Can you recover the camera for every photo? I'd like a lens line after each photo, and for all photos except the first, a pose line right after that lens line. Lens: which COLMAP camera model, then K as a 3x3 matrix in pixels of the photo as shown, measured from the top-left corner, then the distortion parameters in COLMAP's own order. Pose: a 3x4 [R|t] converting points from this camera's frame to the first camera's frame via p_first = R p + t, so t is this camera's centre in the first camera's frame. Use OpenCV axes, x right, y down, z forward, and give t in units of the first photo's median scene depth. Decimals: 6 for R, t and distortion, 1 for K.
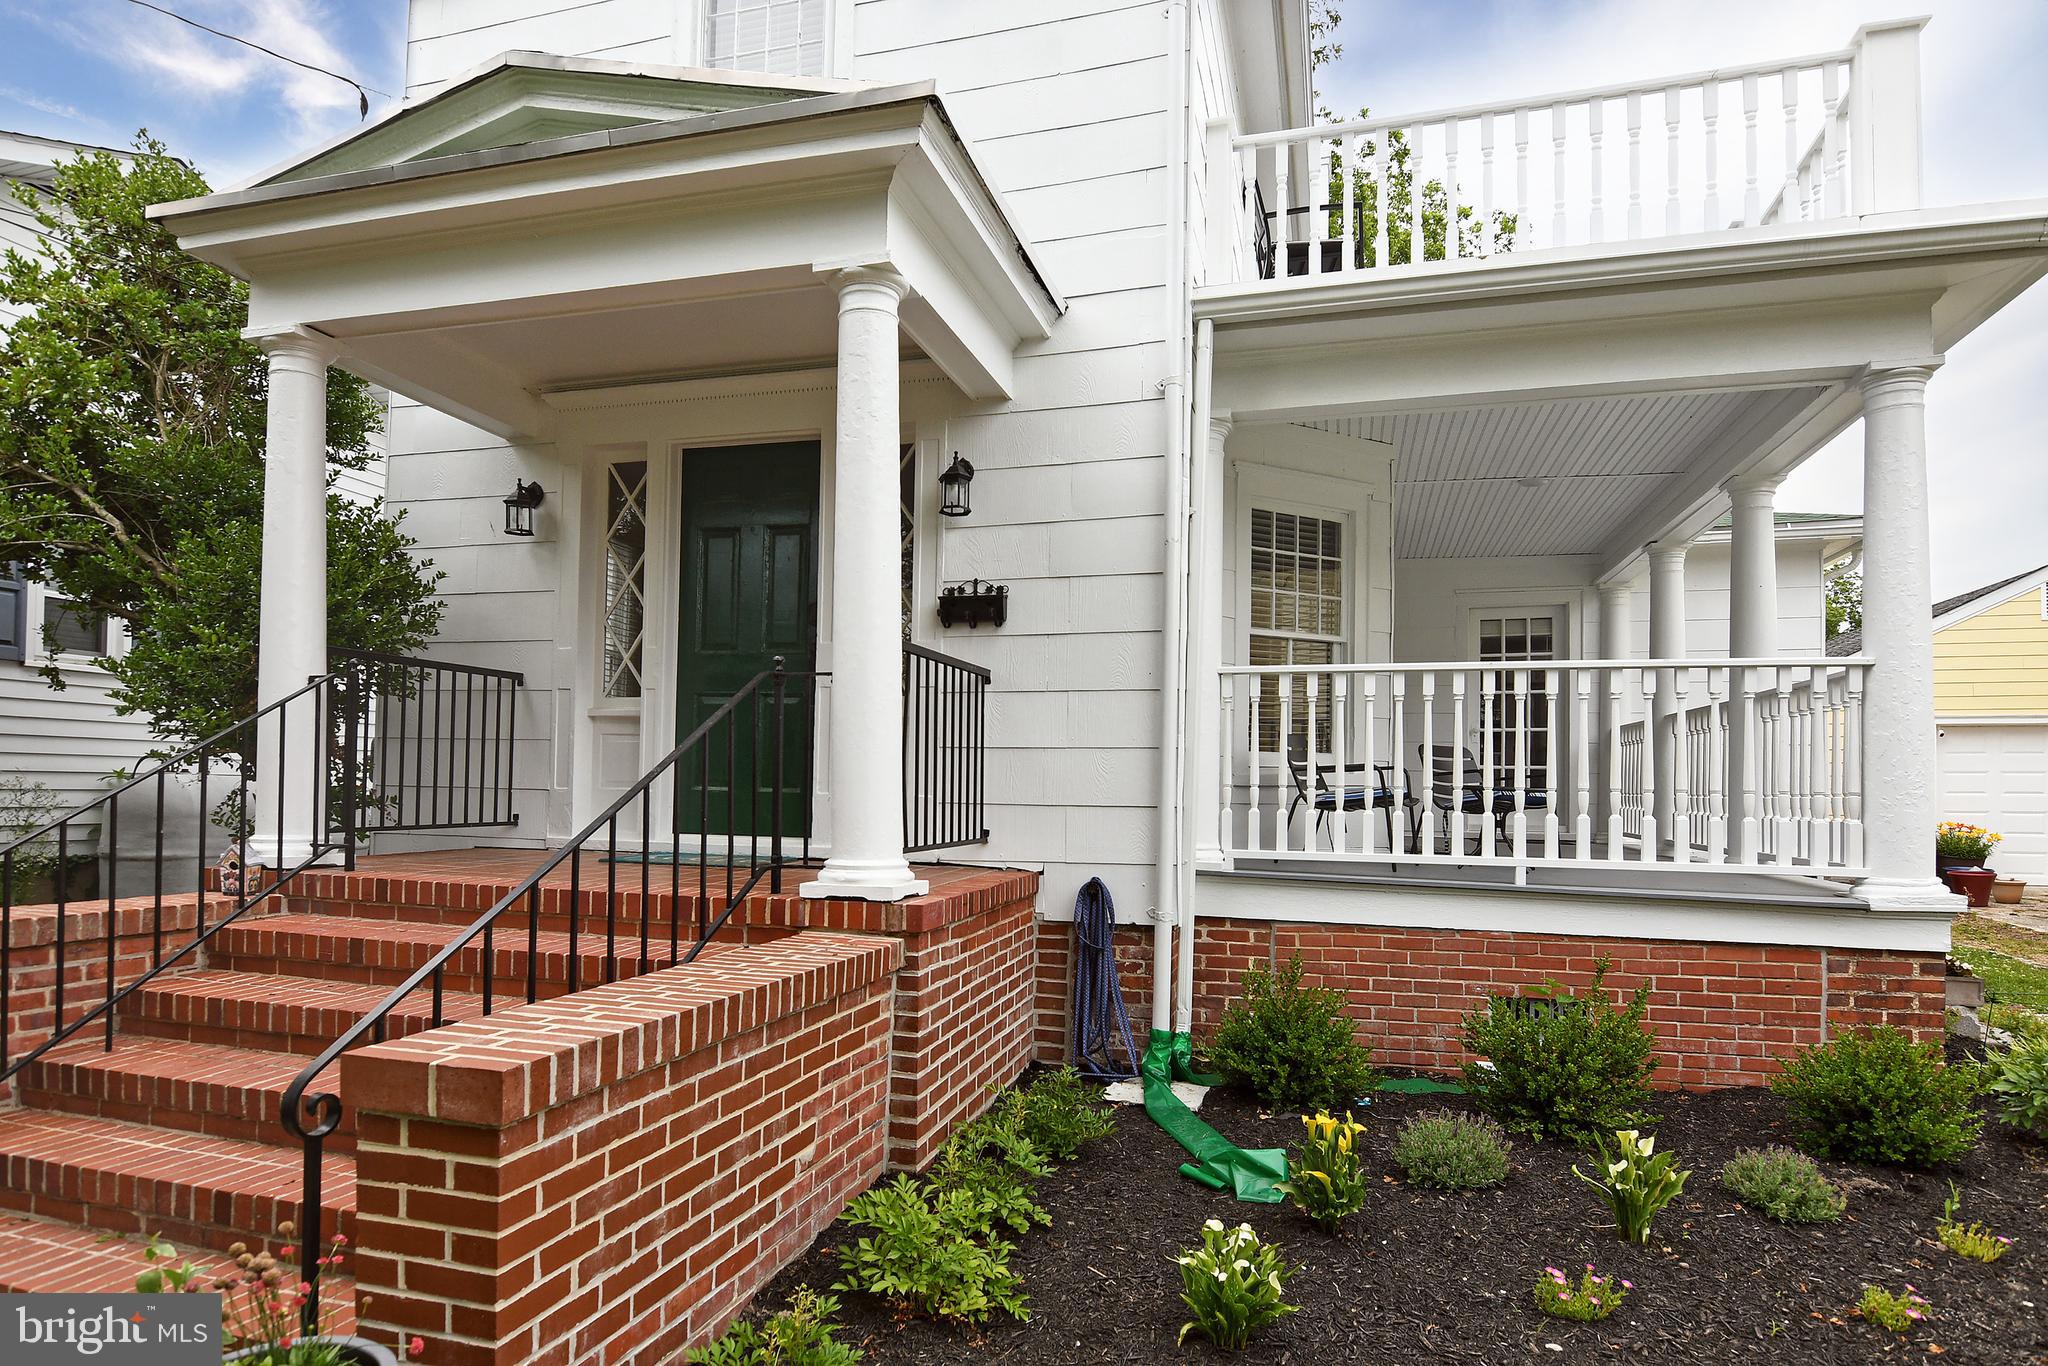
lens RADIAL K [[1144.9, 0, 876.7], [0, 1144.9, 725.4], [0, 0, 1]] dist [-0.008874, -0.004446]
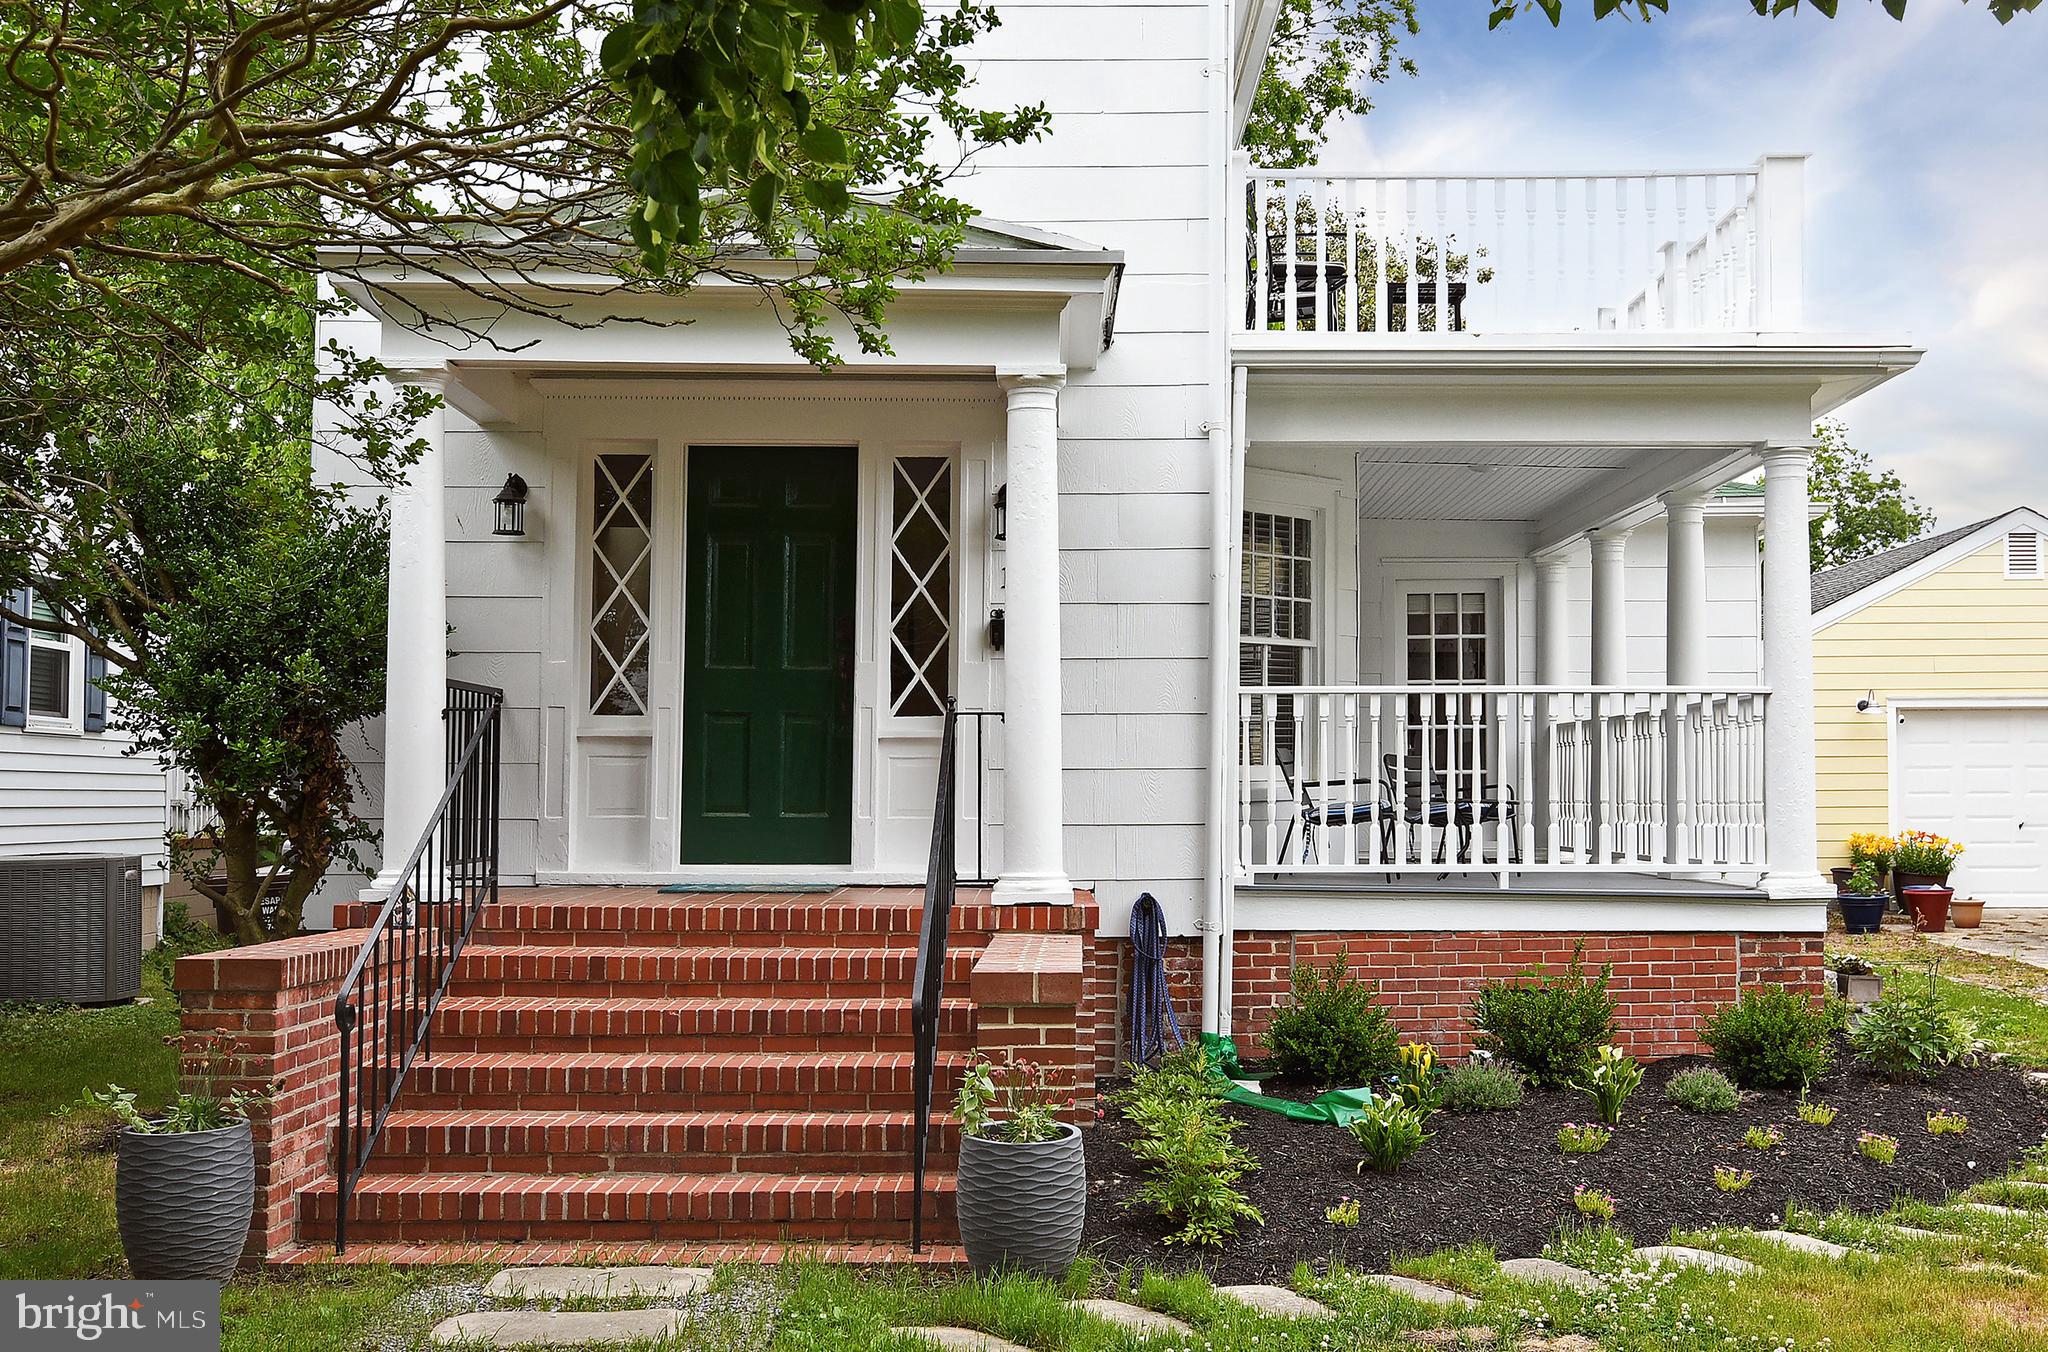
lens RADIAL K [[1750.1, 0, 1024.0], [0, 1750.1, 676.0], [0, 0, 1]] dist [-0.002131, 0.009624]
pose [[0.958254, 0.004330, 0.285886, -0.372685], [0.001257, 0.999812, -0.019357, -0.034578], [-0.285916, 0.018909, 0.958068, -0.502726]]
